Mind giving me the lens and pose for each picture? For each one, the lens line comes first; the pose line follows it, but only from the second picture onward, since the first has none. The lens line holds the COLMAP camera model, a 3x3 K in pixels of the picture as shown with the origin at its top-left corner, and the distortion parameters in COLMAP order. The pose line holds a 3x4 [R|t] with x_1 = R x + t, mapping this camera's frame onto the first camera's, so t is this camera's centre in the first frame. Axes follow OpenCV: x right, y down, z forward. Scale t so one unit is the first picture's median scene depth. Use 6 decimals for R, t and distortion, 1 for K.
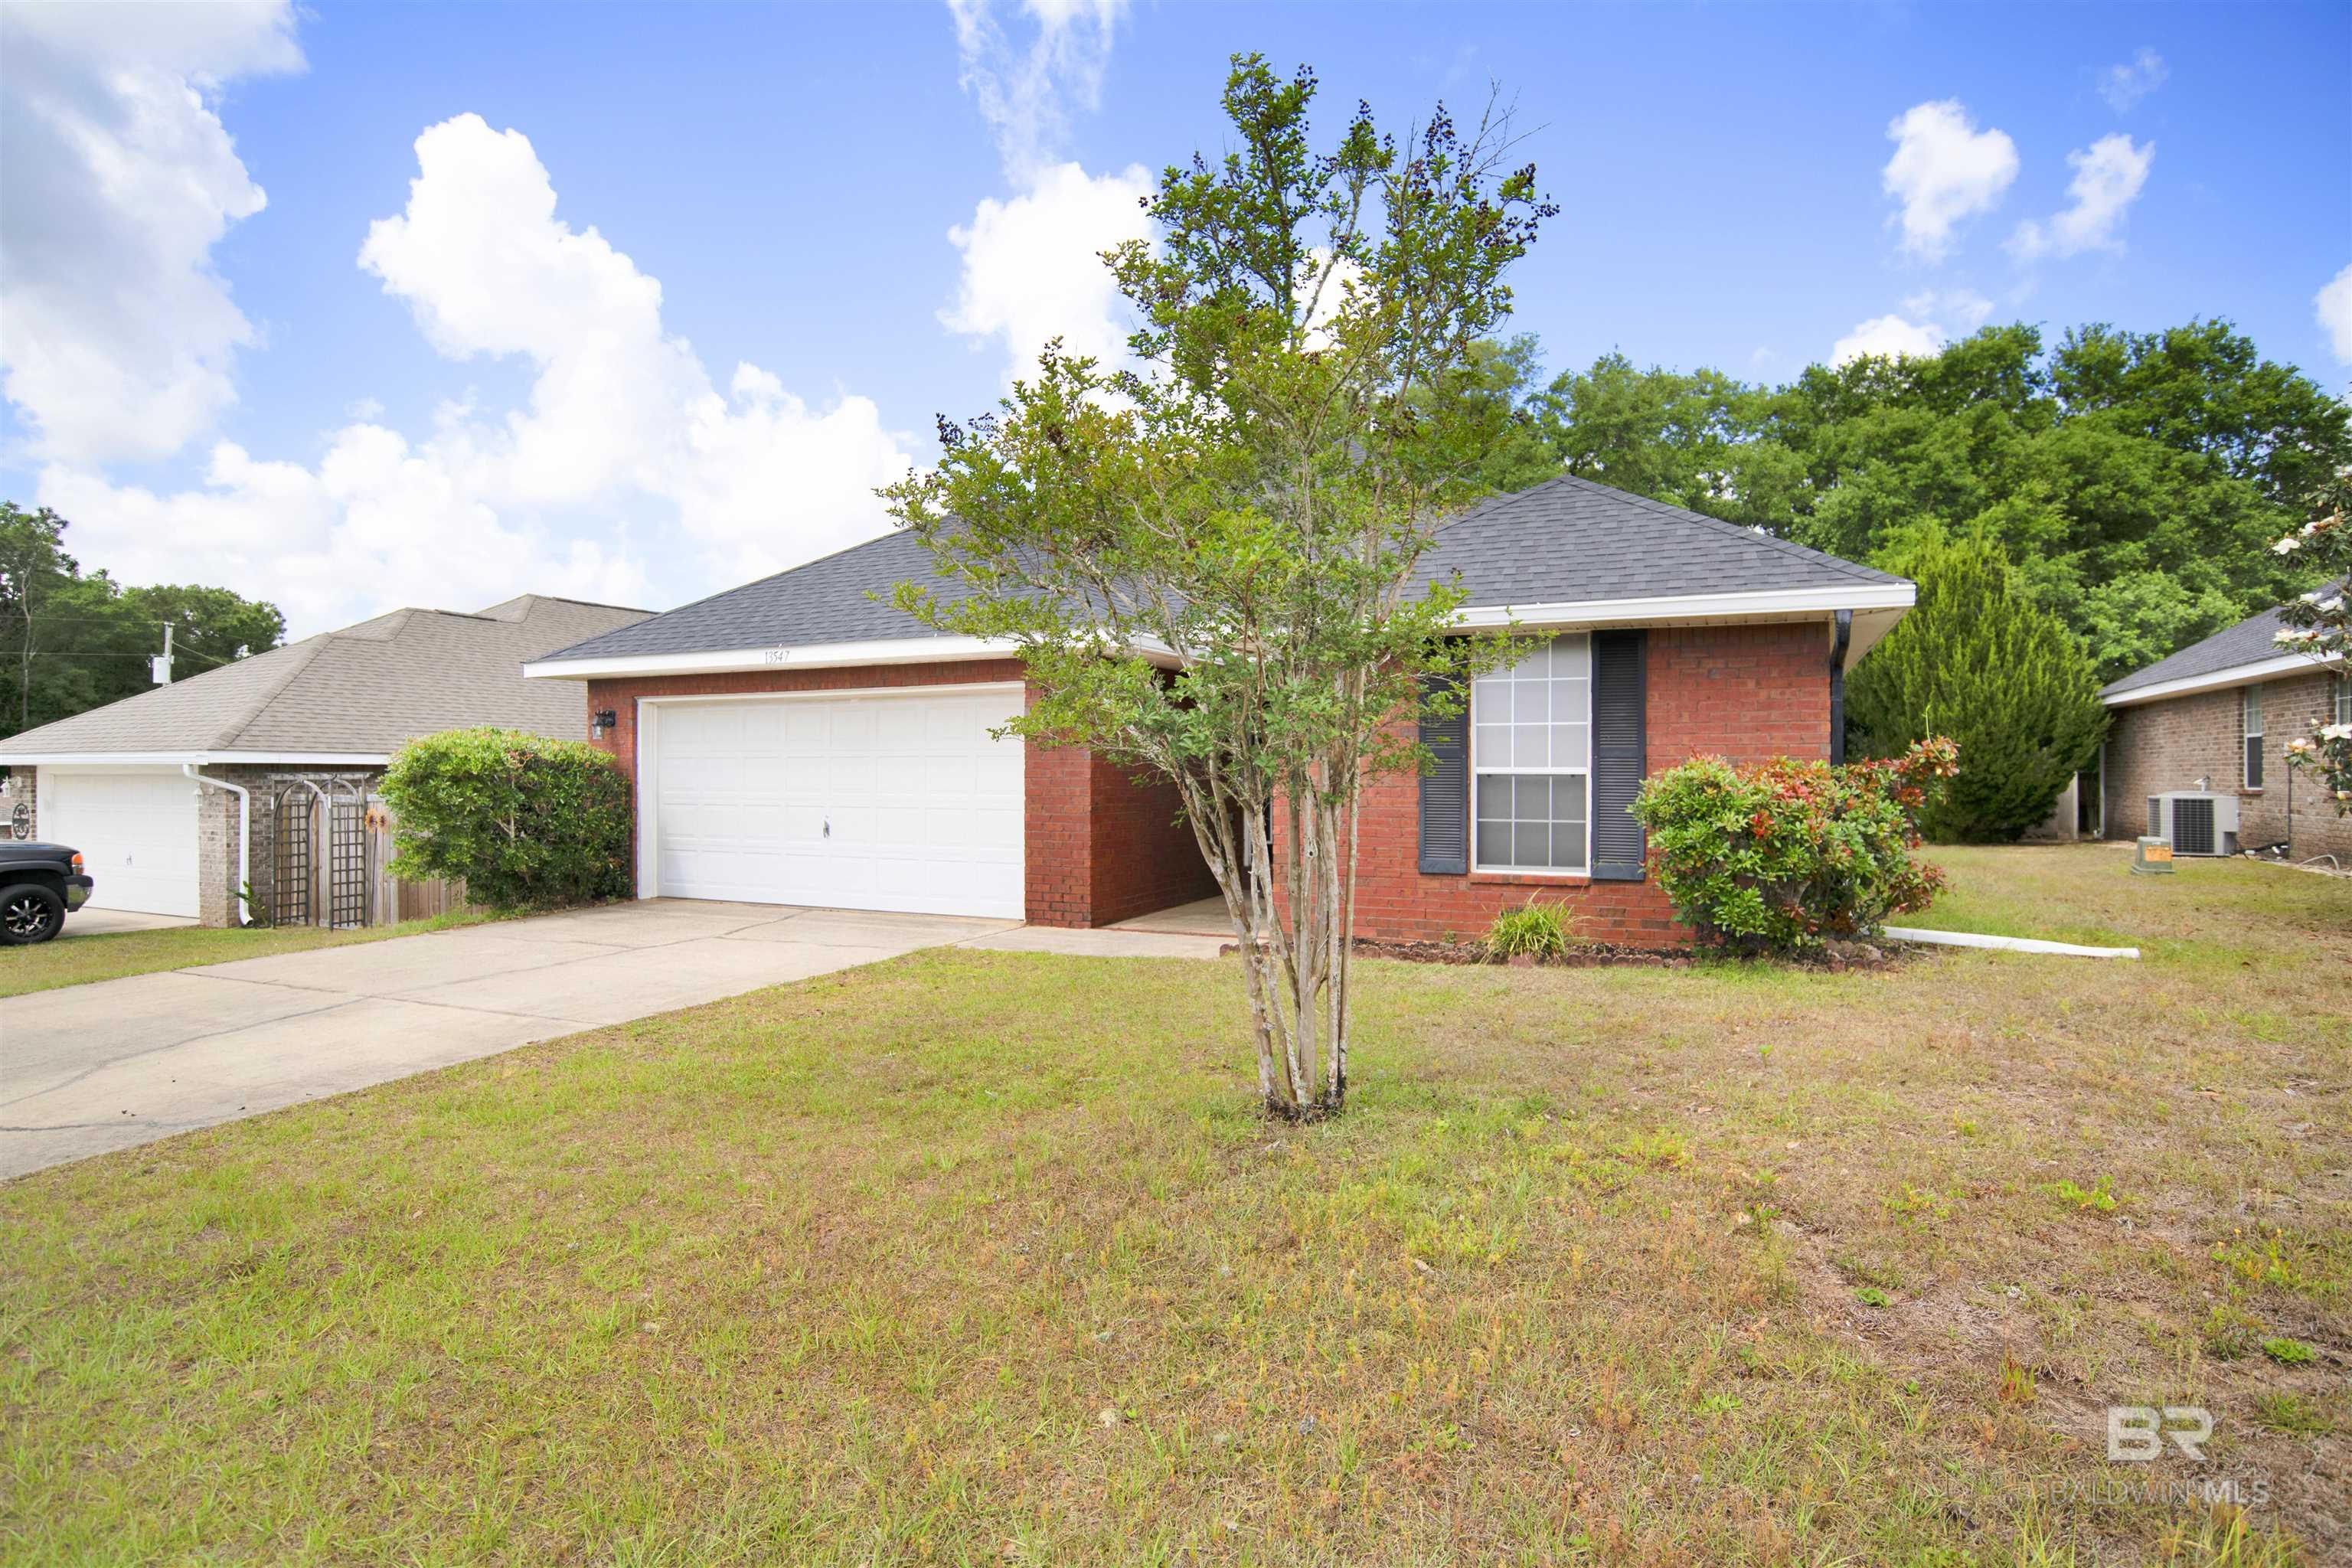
lens RADIAL K [[1201.4, 0, 1133.4], [0, 1201.4, 918.7], [0, 0, 1]] dist [-0.025557, -0.000631]
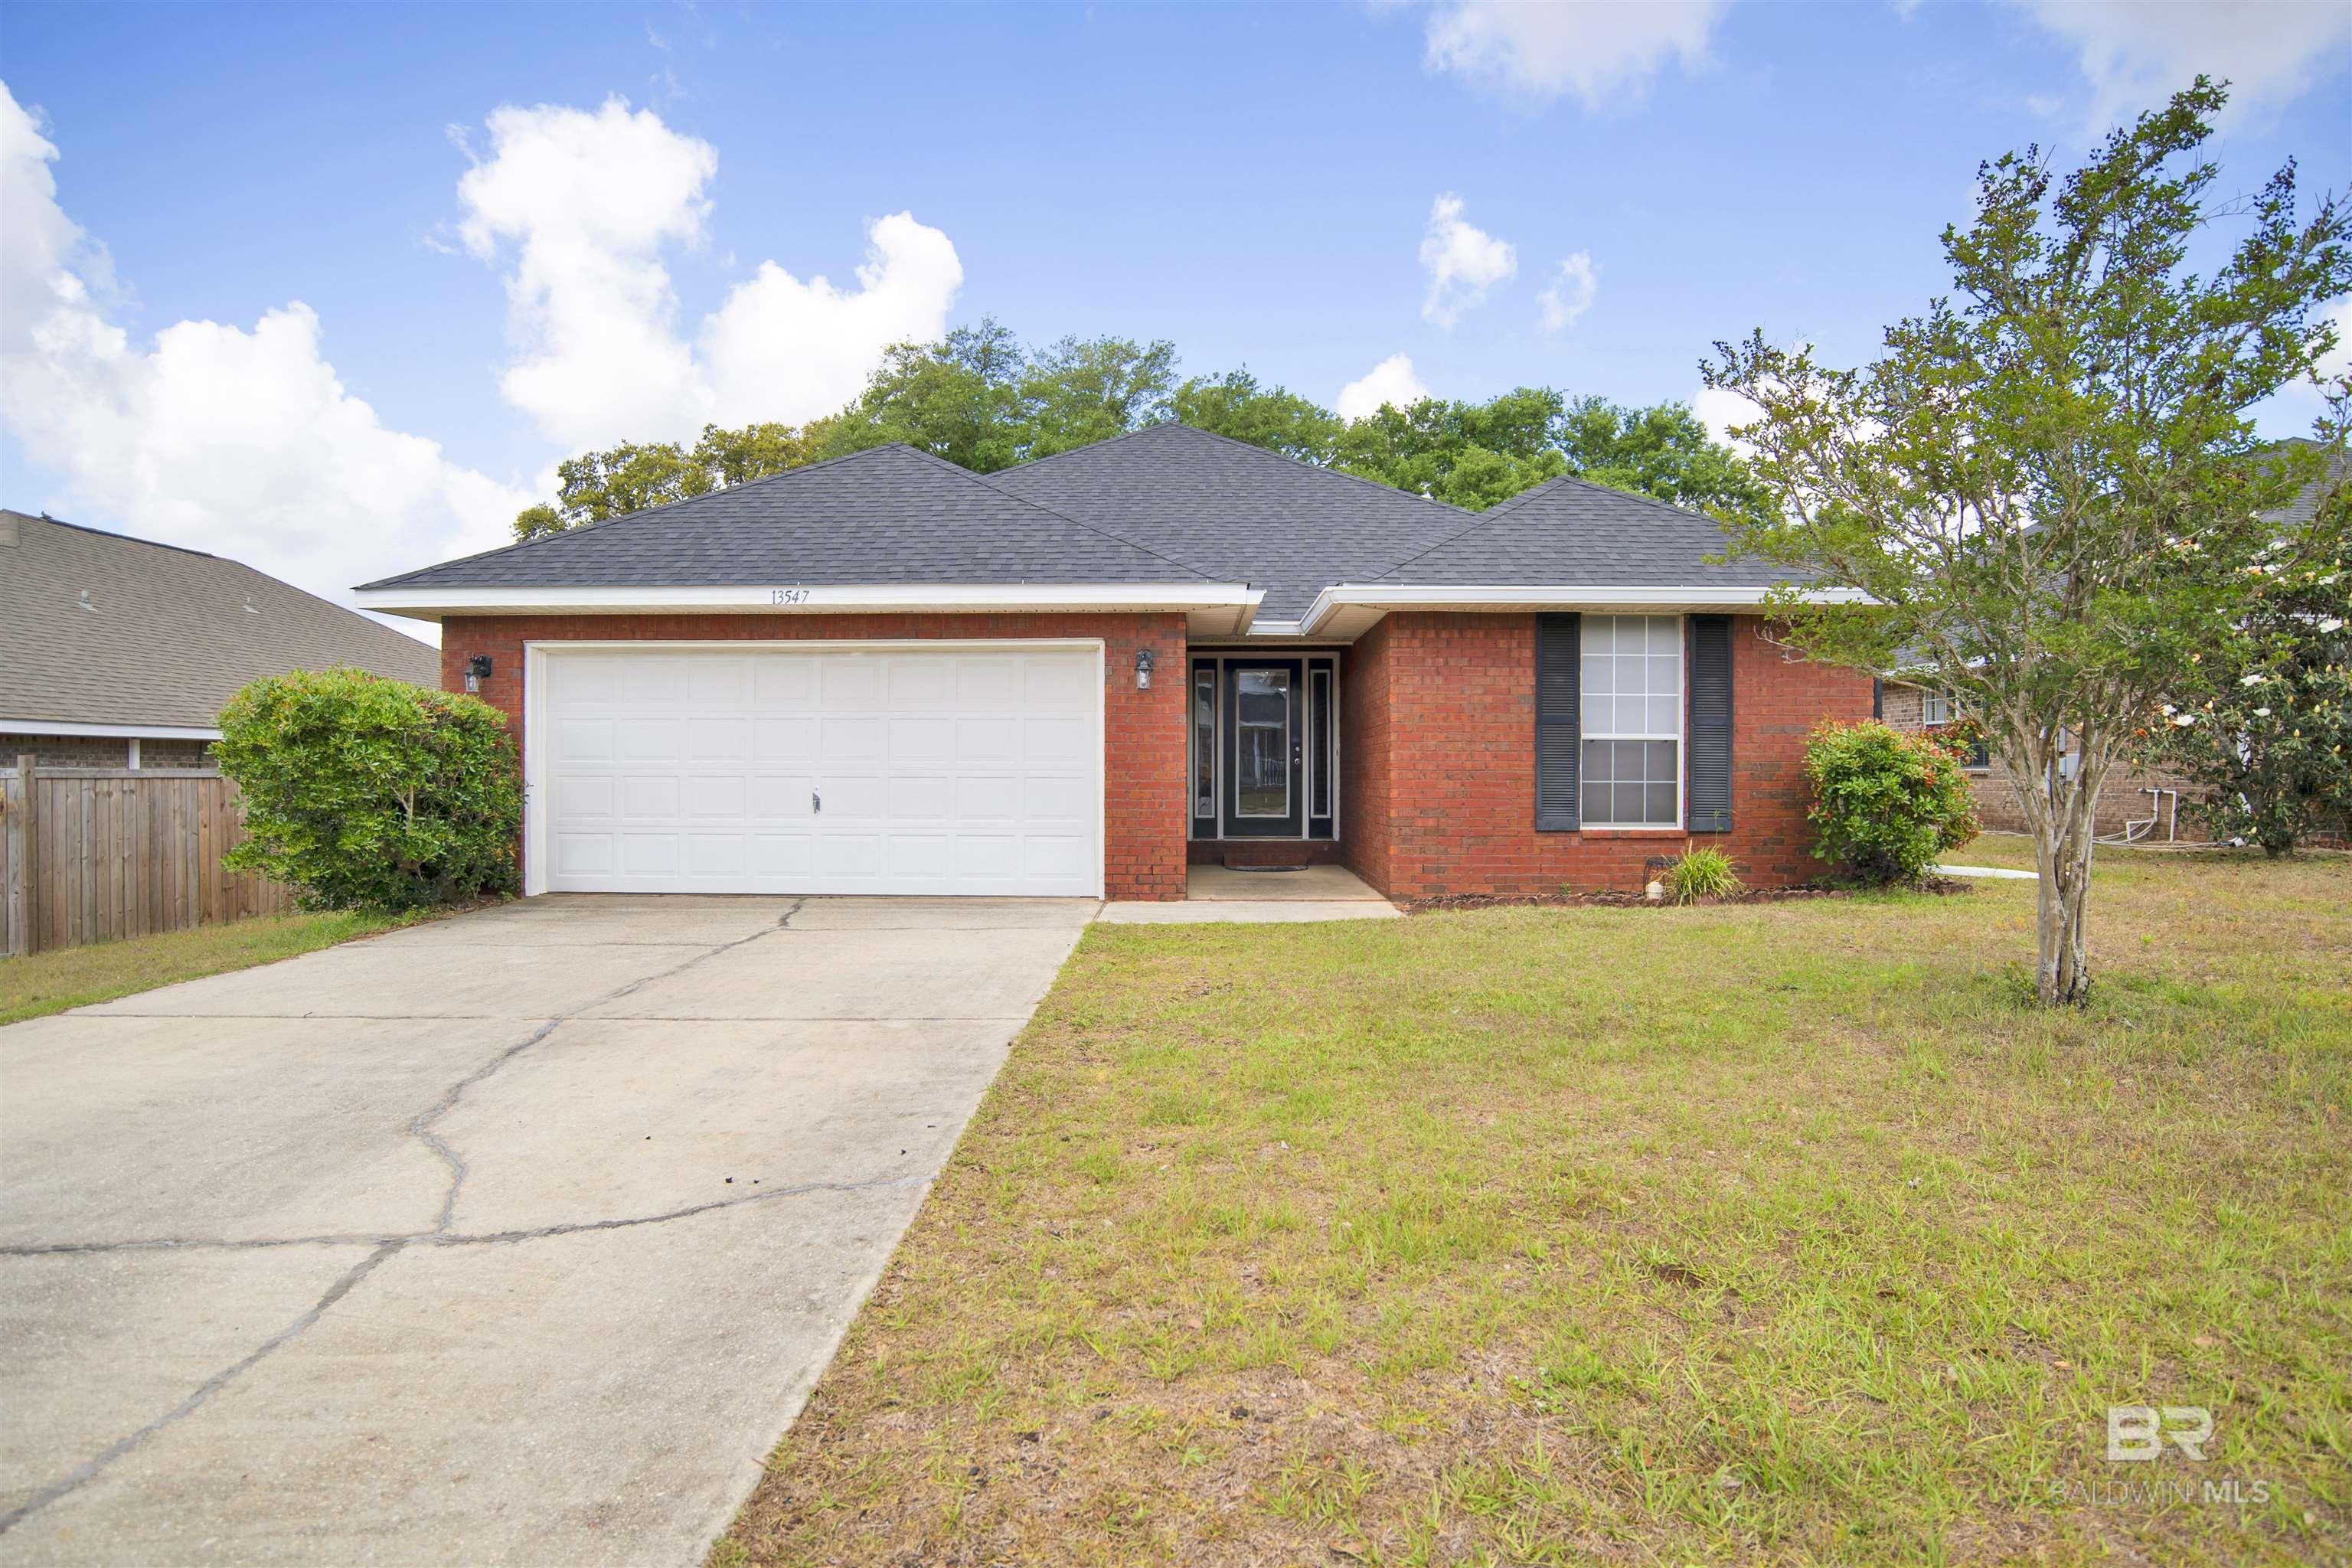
lens RADIAL K [[1201.4, 0, 1133.4], [0, 1201.4, 918.7], [0, 0, 1]] dist [-0.025557, -0.000631]
pose [[0.912017, -0.048660, 0.407255, -0.446948], [0.046489, 0.998803, 0.015229, 0.005962], [-0.407509, 0.005044, 0.913187, 0.139110]]
